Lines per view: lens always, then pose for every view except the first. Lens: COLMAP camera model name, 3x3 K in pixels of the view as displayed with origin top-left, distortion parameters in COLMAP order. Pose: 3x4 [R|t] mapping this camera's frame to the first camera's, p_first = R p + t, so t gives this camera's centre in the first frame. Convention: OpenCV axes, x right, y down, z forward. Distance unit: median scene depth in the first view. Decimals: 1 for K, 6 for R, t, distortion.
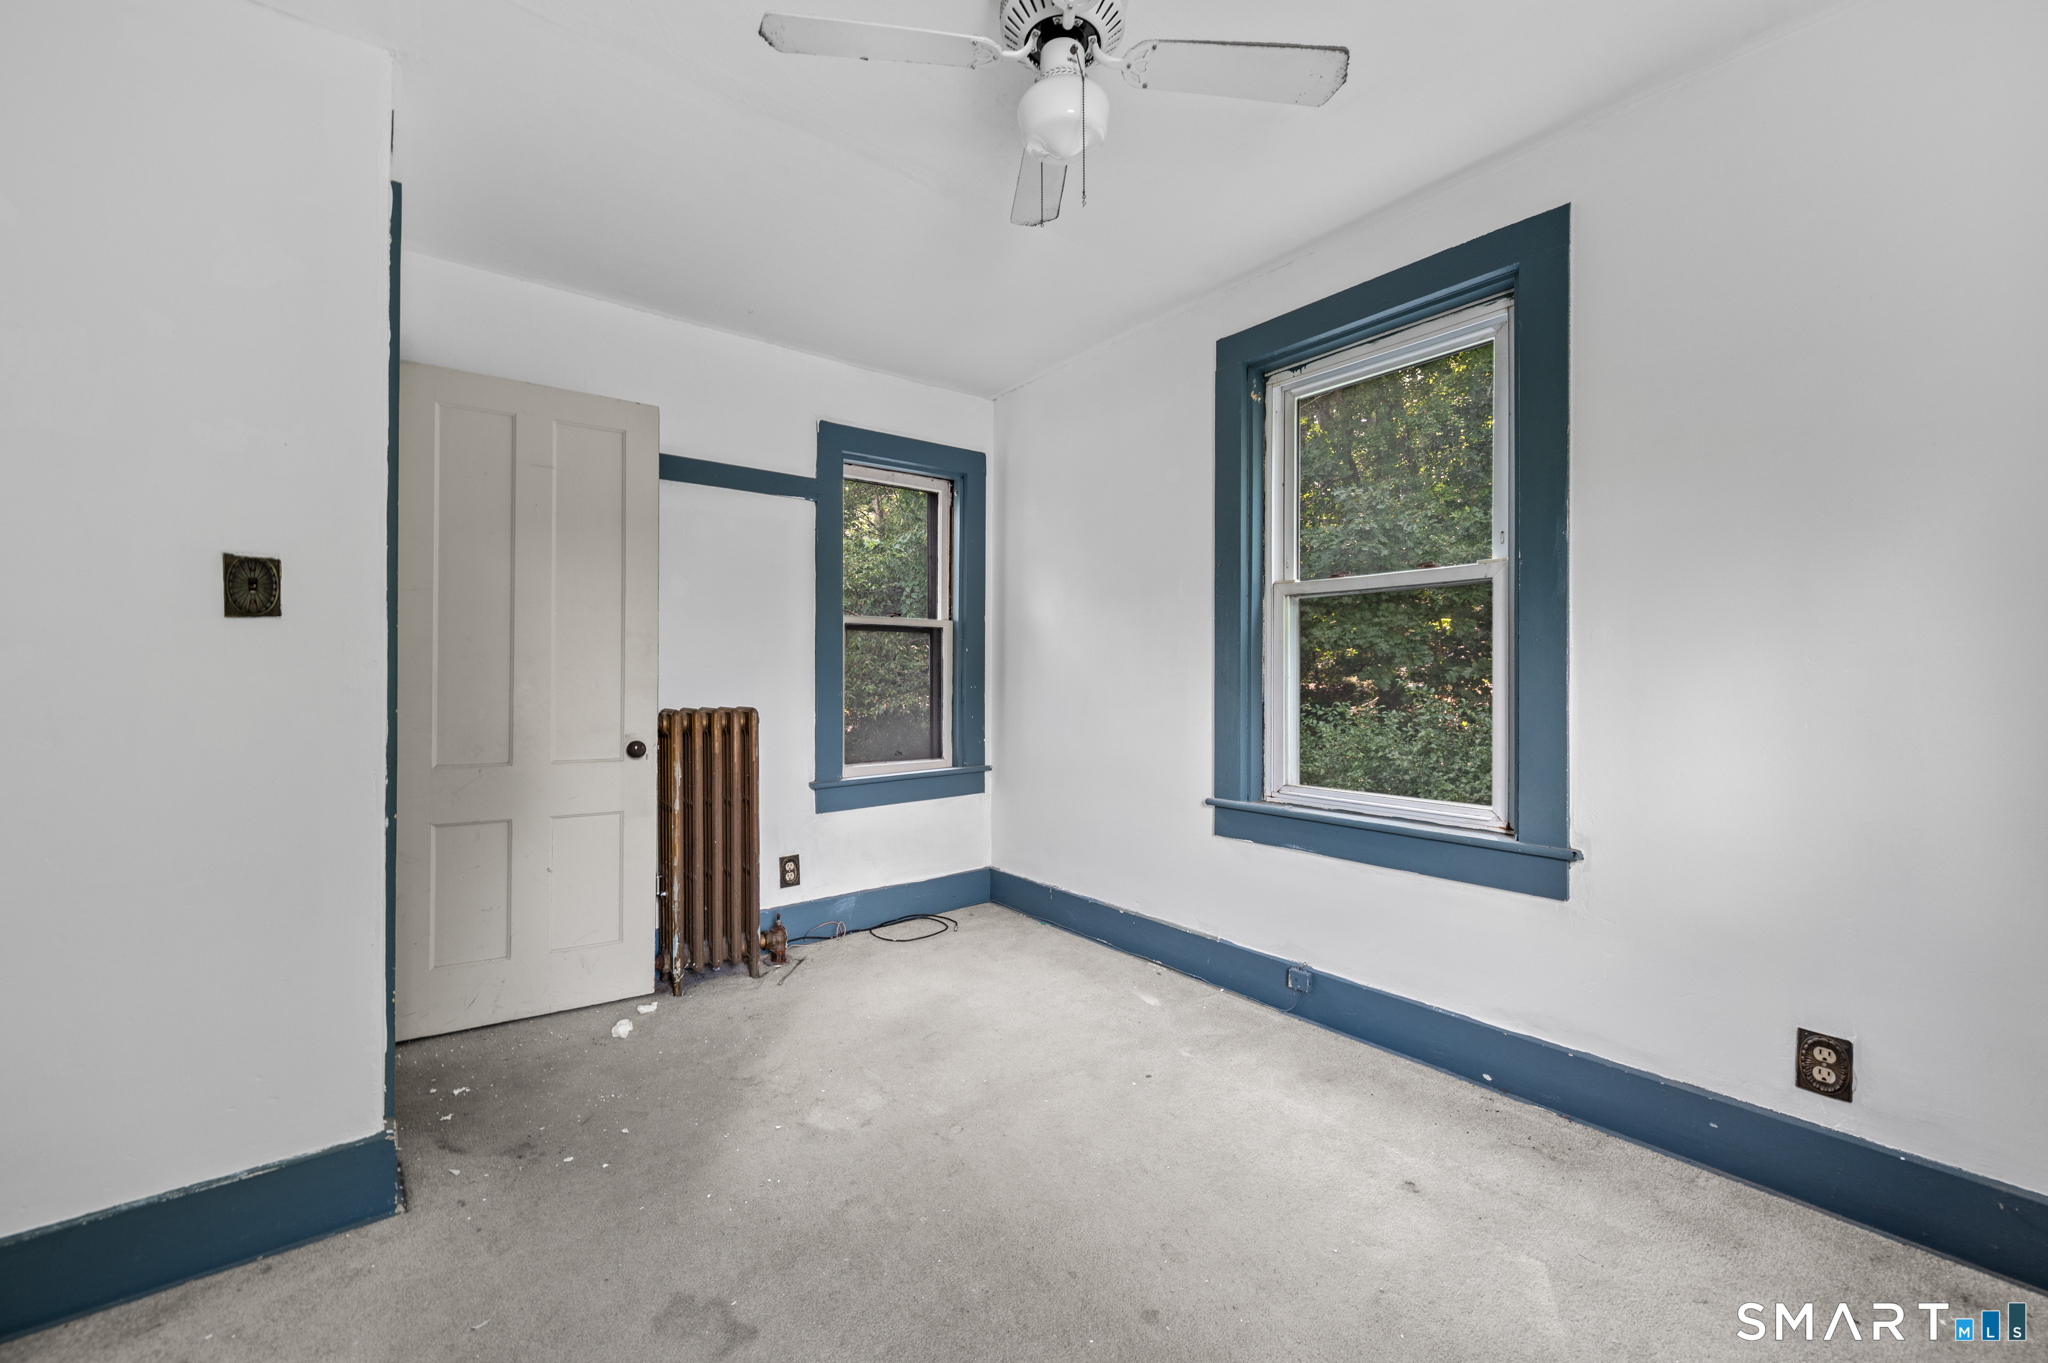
lens RADIAL K [[845.8, 0, 1016.7], [0, 845.8, 690.8], [0, 0, 1]] dist [-0.002224, -0.000322]
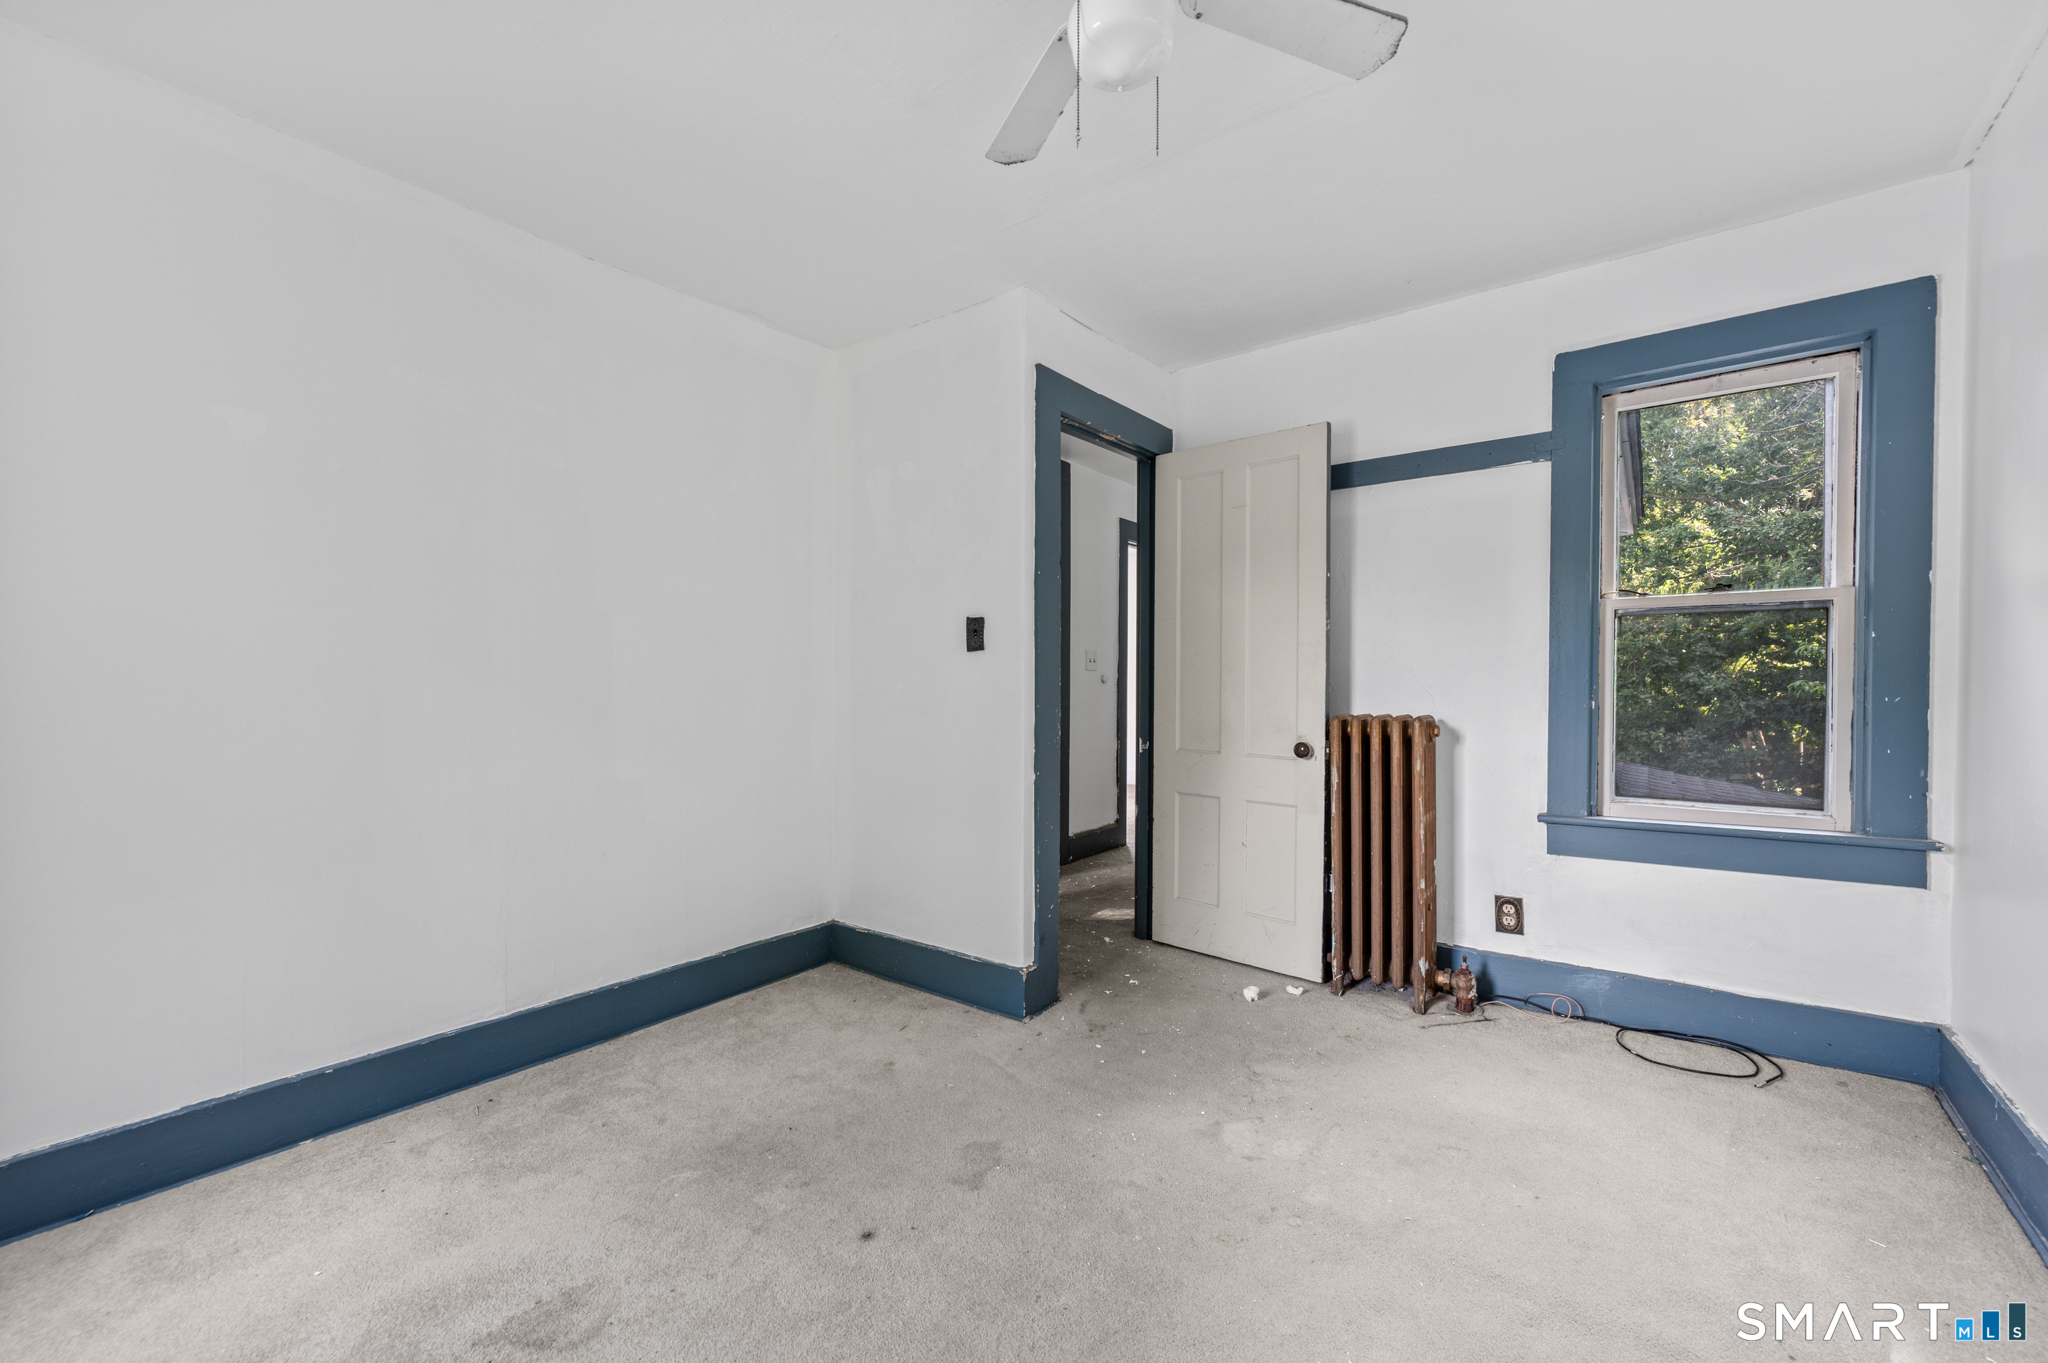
lens RADIAL K [[812.3, 0, 997.0], [0, 812.3, 709.2], [0, 0, 1]] dist [-0.000234, -0.000143]
pose [[0.228988, 0.033338, -0.972858, 0.444215], [-0.011910, 0.999435, 0.031446, -0.010462], [0.973356, 0.004386, 0.229255, 0.366713]]
